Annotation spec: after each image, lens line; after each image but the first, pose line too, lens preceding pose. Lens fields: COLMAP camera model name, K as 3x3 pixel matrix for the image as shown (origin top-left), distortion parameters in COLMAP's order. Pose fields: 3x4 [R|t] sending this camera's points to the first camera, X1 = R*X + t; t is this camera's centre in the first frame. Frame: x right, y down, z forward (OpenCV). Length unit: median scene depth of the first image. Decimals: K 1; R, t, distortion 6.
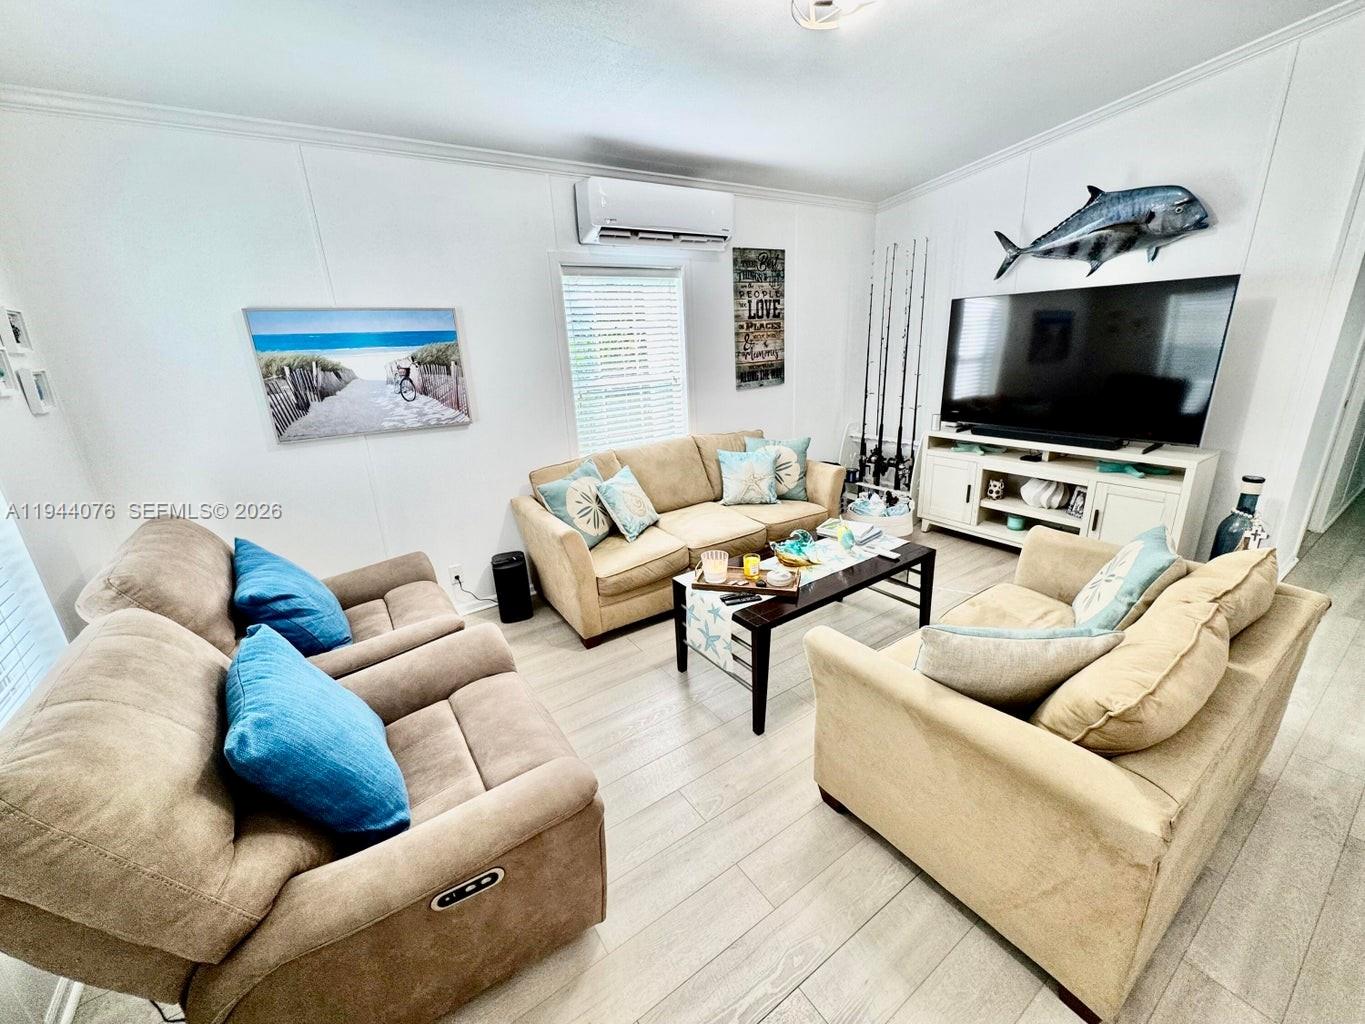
lens RADIAL K [[547.3, 0, 682.9], [0, 547.3, 513.6], [0, 0, 1]] dist [-0.003047, 0.000398]
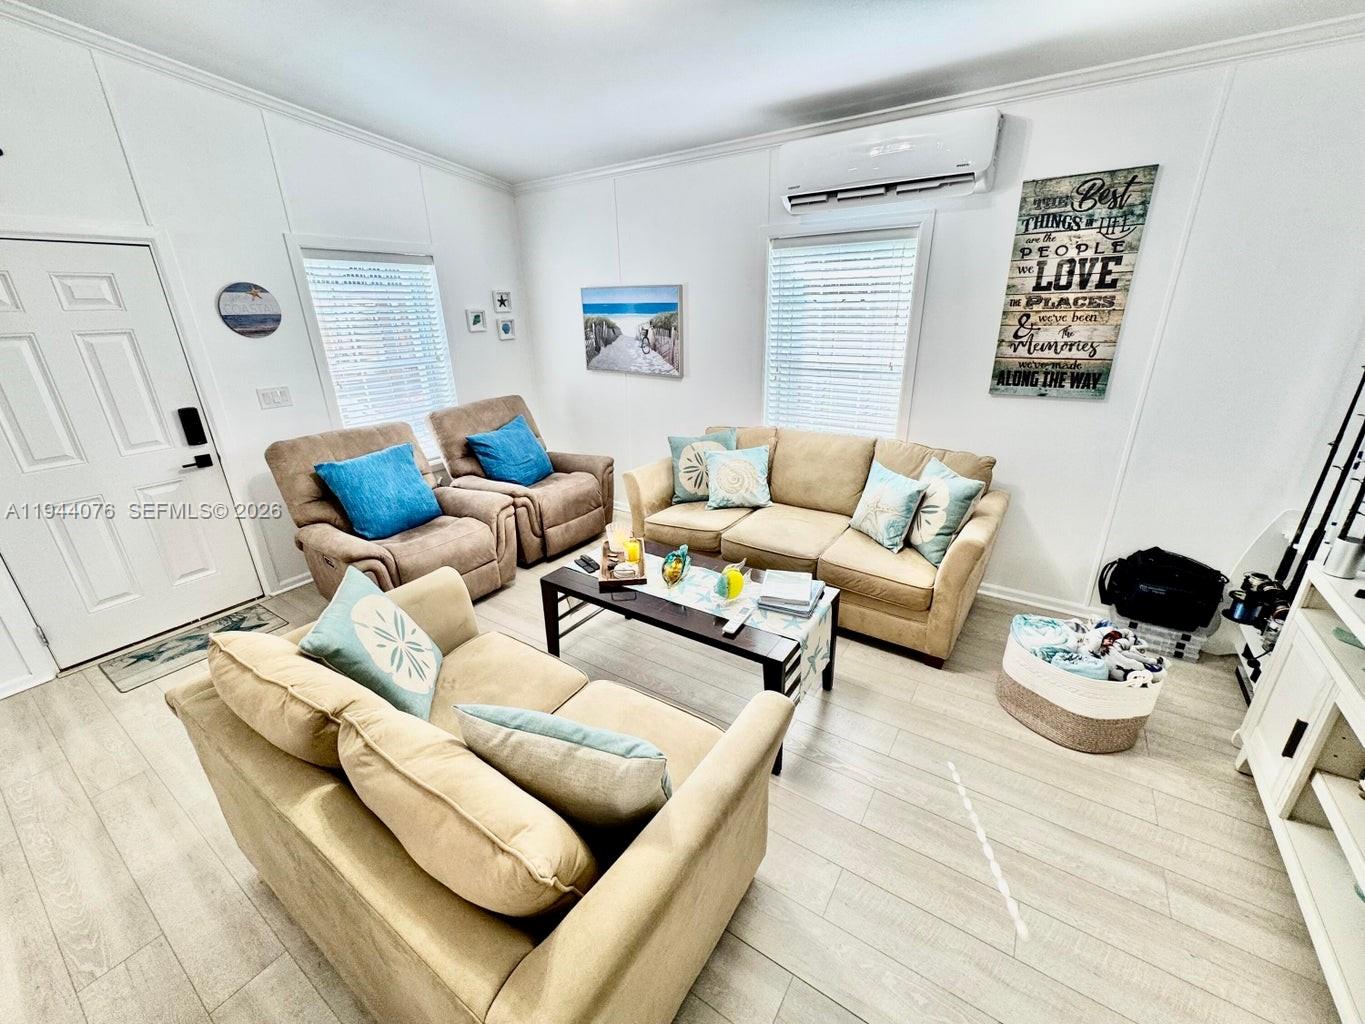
lens RADIAL K [[547.3, 0, 682.6], [0, 547.3, 513.9], [0, 0, 1]] dist [-0.003047, 0.000398]
pose [[0.371031, 0.367251, -0.852914, 0.680368], [-0.281565, 0.919728, 0.273535, -0.186929], [0.884905, 0.138660, 0.444652, 0.409741]]
